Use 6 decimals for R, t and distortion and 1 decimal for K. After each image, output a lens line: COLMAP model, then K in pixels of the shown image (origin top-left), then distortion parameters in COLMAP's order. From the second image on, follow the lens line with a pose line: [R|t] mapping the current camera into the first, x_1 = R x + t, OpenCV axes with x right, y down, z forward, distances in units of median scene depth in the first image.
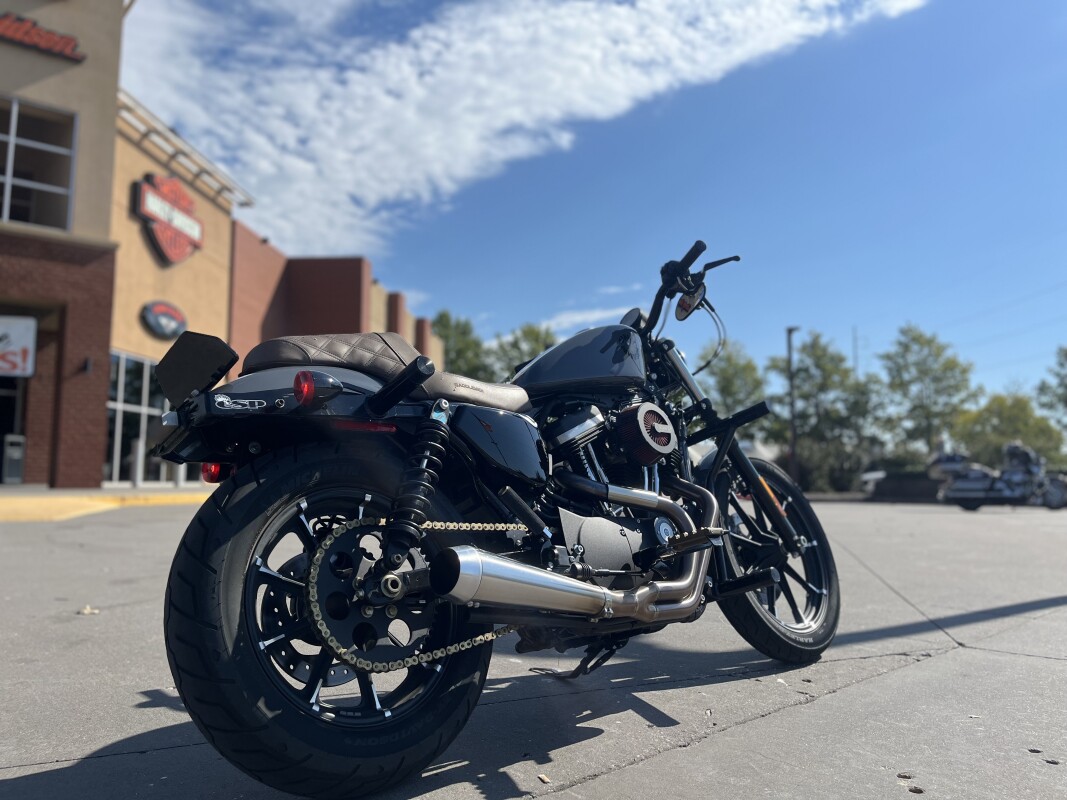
lens RADIAL K [[812.3, 0, 534.0], [0, 812.3, 411.4], [0, 0, 1]] dist [0.072524, -0.096707]
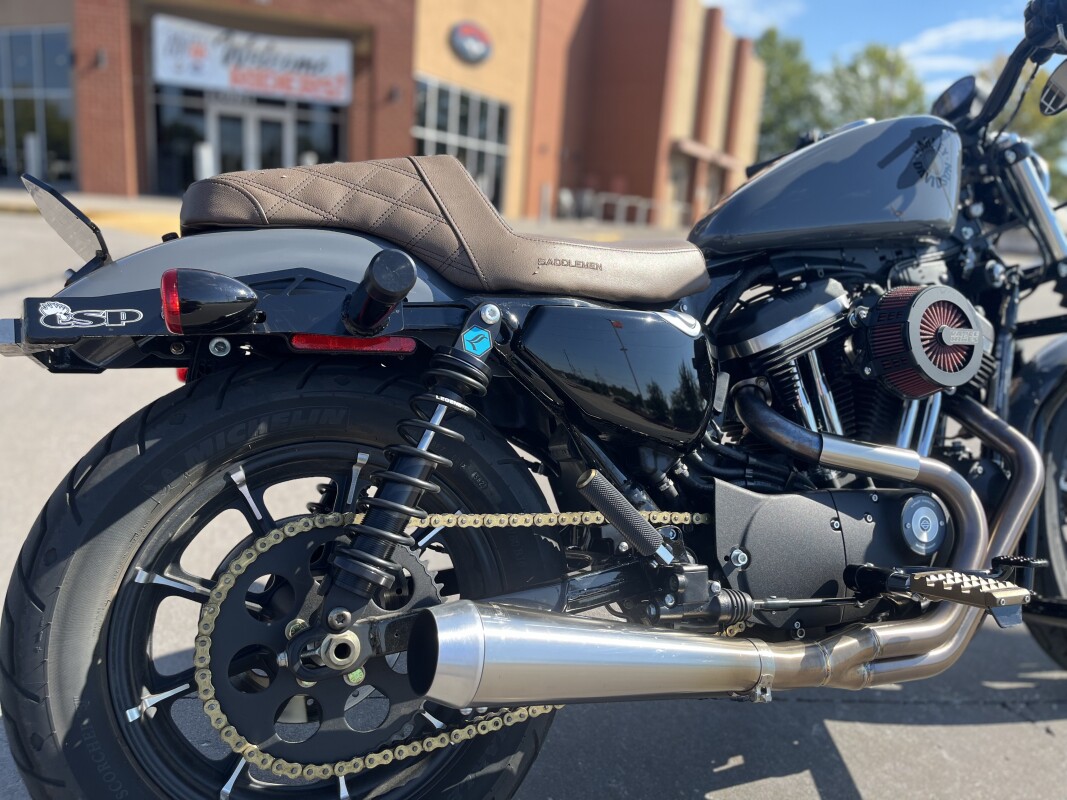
lens RADIAL K [[812.3, 0, 534.0], [0, 812.3, 411.4], [0, 0, 1]] dist [0.072524, -0.096707]
pose [[0.931918, 0.148985, -0.330656, 0.087321], [-0.038799, 0.947450, 0.317544, -0.099603], [0.360589, -0.283095, 0.888725, 0.418689]]
